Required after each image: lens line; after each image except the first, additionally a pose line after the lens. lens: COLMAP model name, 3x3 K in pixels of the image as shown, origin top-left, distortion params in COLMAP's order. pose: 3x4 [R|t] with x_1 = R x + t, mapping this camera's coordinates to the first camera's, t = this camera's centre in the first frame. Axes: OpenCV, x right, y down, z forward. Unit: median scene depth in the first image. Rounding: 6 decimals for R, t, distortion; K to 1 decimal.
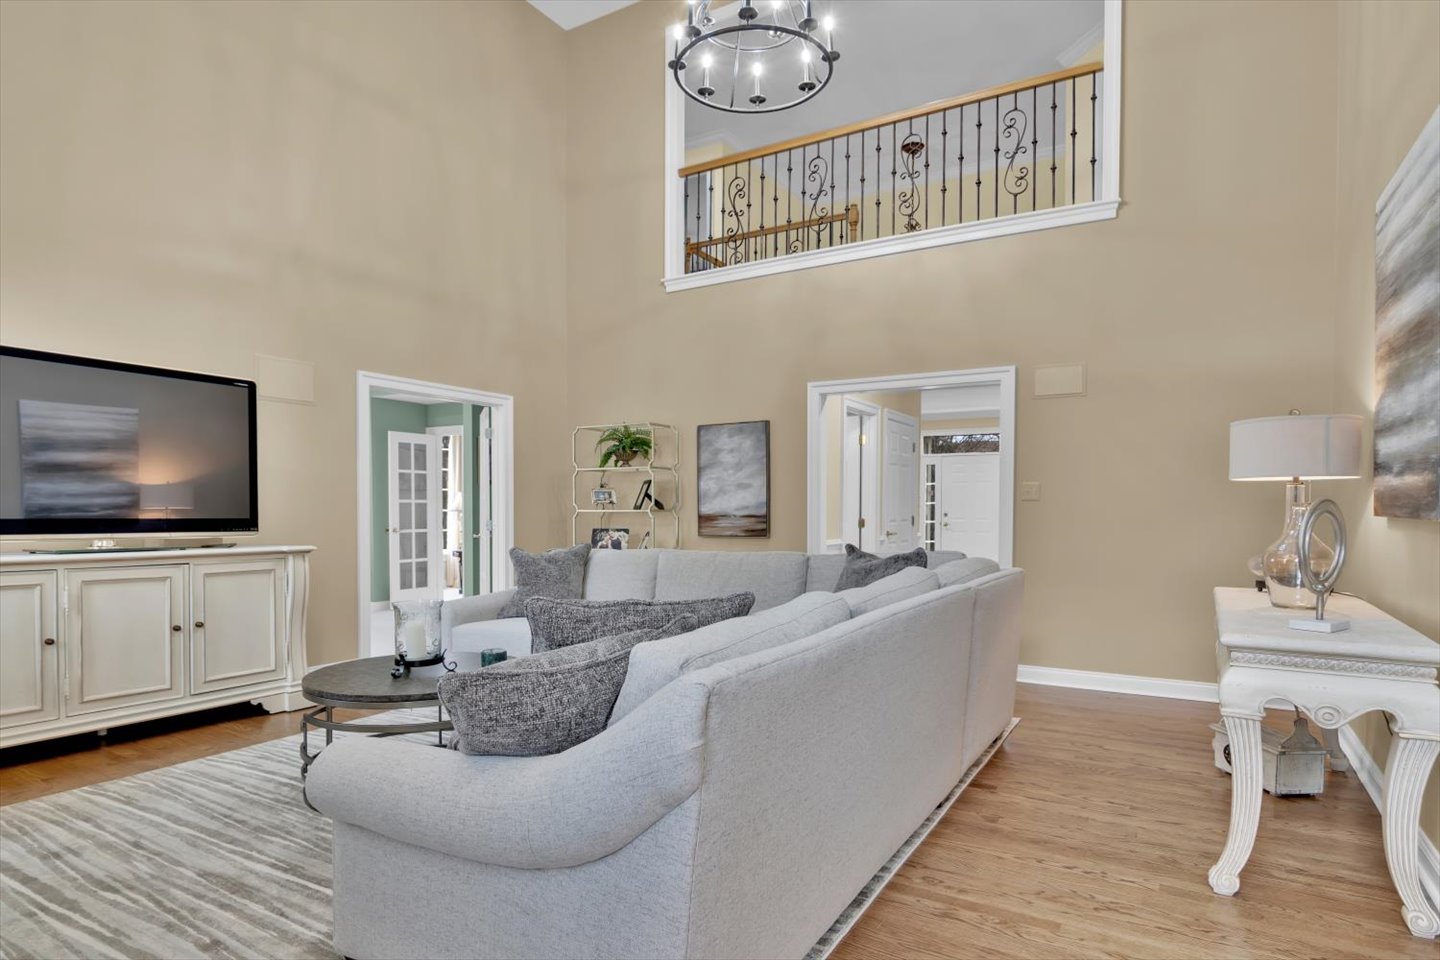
lens RADIAL K [[776.9, 0, 734.2], [0, 776.9, 523.1], [0, 0, 1]] dist [-0.004947, -0.005258]
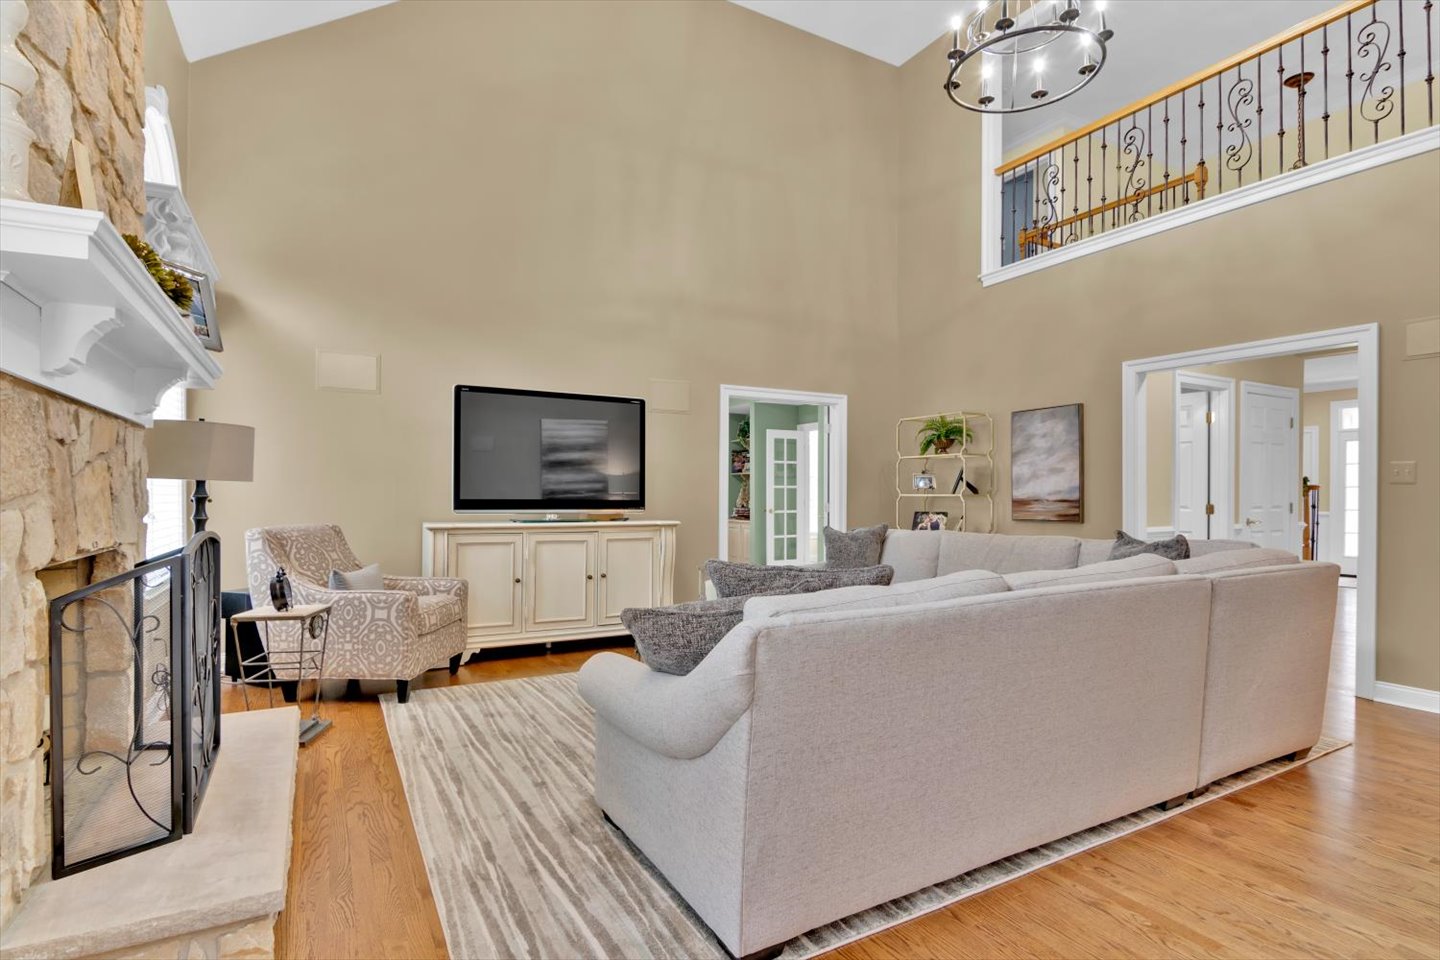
lens RADIAL K [[720.3, 0, 720.1], [0, 720.3, 487.2], [0, 0, 1]] dist [-0.006525, -0.004104]
pose [[0.862889, -0.002935, -0.505384, 0.132518], [-0.010797, 0.999648, -0.024240, 0.000846], [0.505277, 0.026373, 0.862554, -0.016666]]
